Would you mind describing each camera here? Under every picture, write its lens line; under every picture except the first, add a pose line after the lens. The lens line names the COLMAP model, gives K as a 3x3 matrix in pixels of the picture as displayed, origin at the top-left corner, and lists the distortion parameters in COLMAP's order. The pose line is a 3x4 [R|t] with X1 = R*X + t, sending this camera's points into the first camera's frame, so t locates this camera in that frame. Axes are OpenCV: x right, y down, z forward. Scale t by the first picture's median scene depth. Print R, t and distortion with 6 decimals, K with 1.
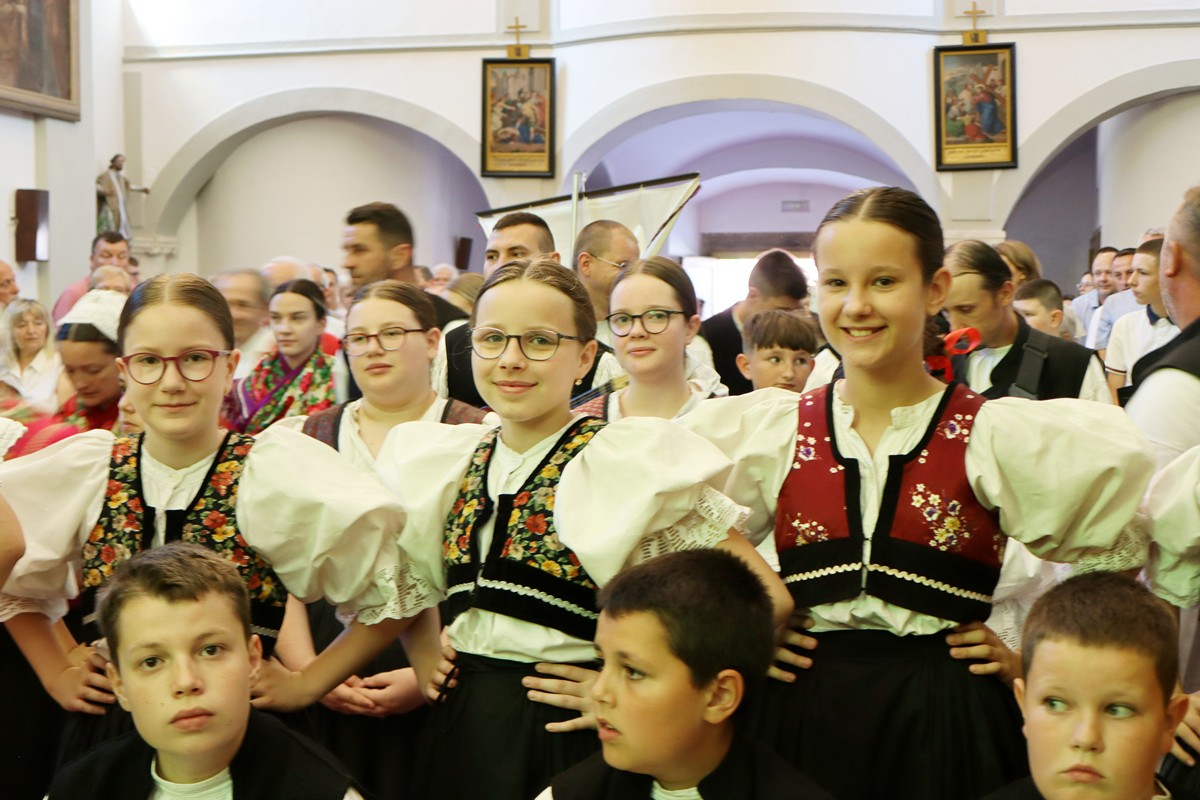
lens RADIAL K [[1866.1, 0, 671.9], [0, 1866.1, 402.7], [0, 0, 1]] dist [-0.057991, -0.107013]
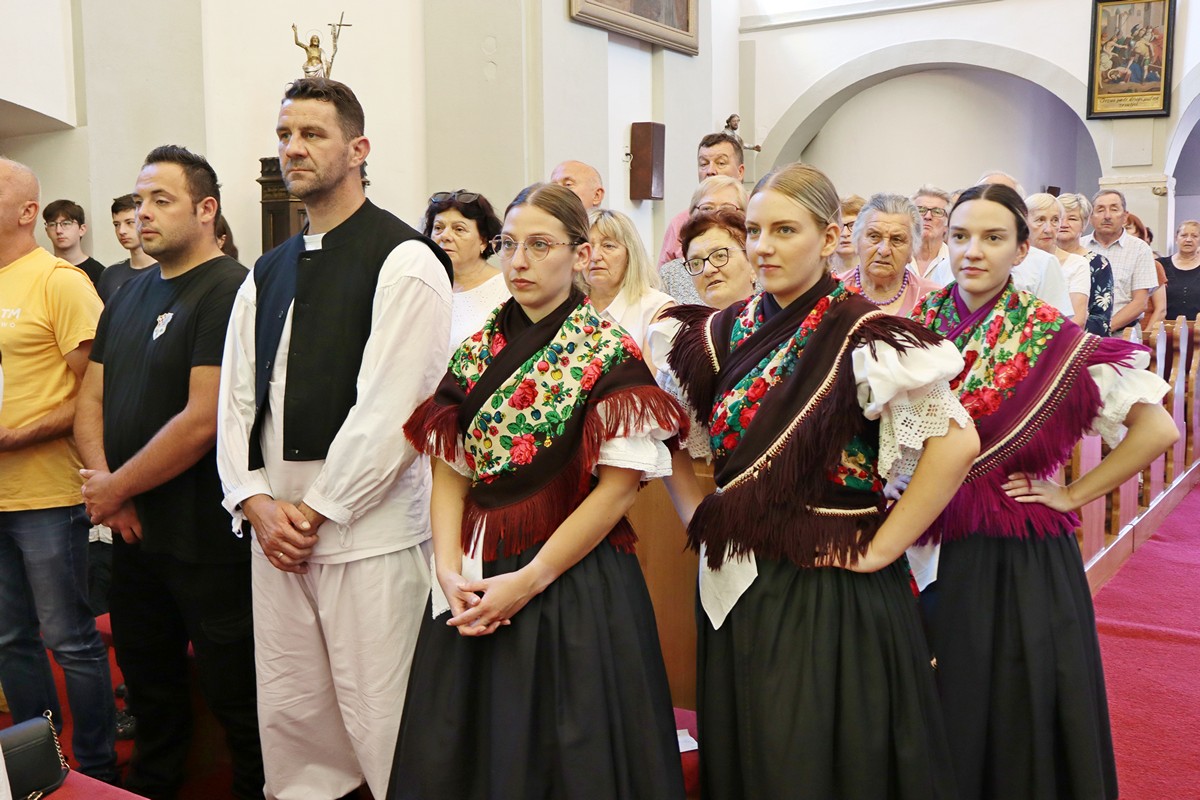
lens RADIAL K [[1246.6, 0, 601.9], [0, 1246.6, 381.3], [0, 0, 1]] dist [-0.003150, -0.029930]
pose [[0.924796, 0.028660, -0.379383, -0.107477], [-0.014209, 0.999065, 0.040837, -0.005951], [0.380198, -0.032376, 0.924338, 0.351485]]
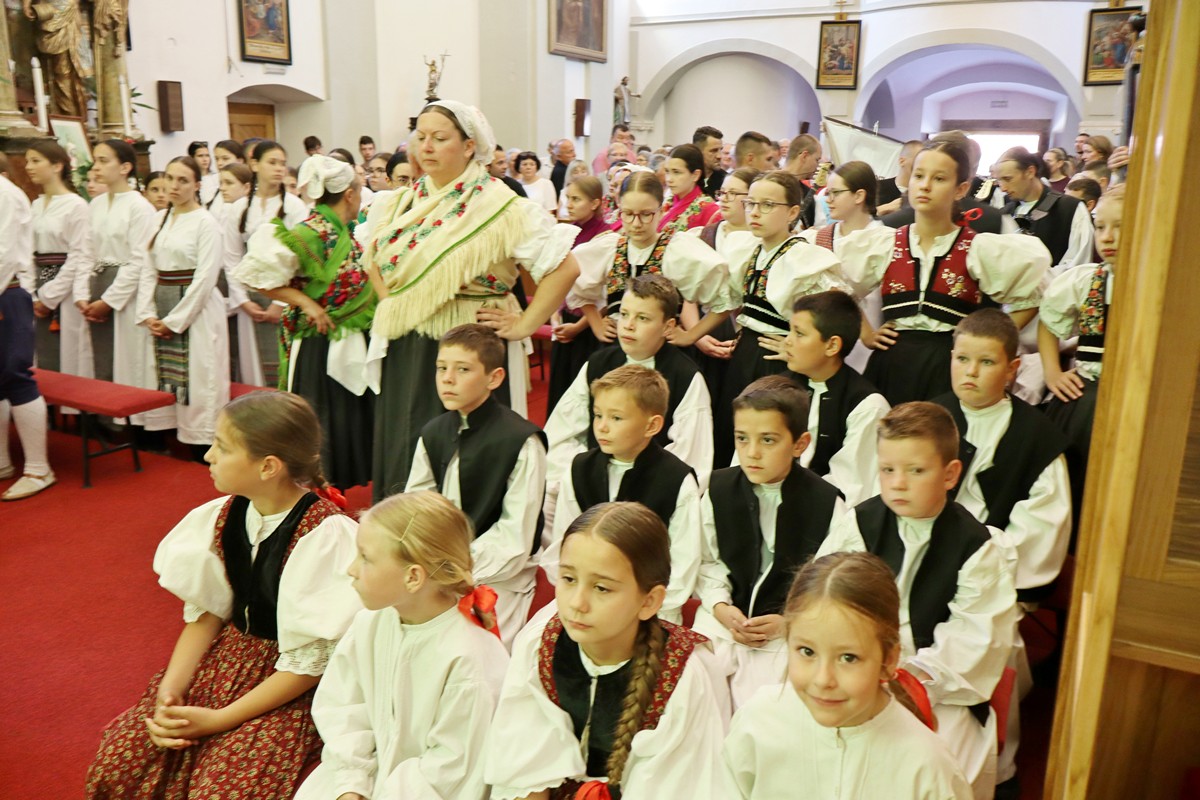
lens RADIAL K [[991.7, 0, 600.0], [0, 991.7, 400.0], [0, 0, 1]] dist [0.002507, 0.008628]
pose [[0.951401, 0.089890, -0.294542, 0.014666], [-0.032571, 0.980458, 0.194014, -0.003446], [0.306226, -0.174991, 0.935737, -0.048764]]
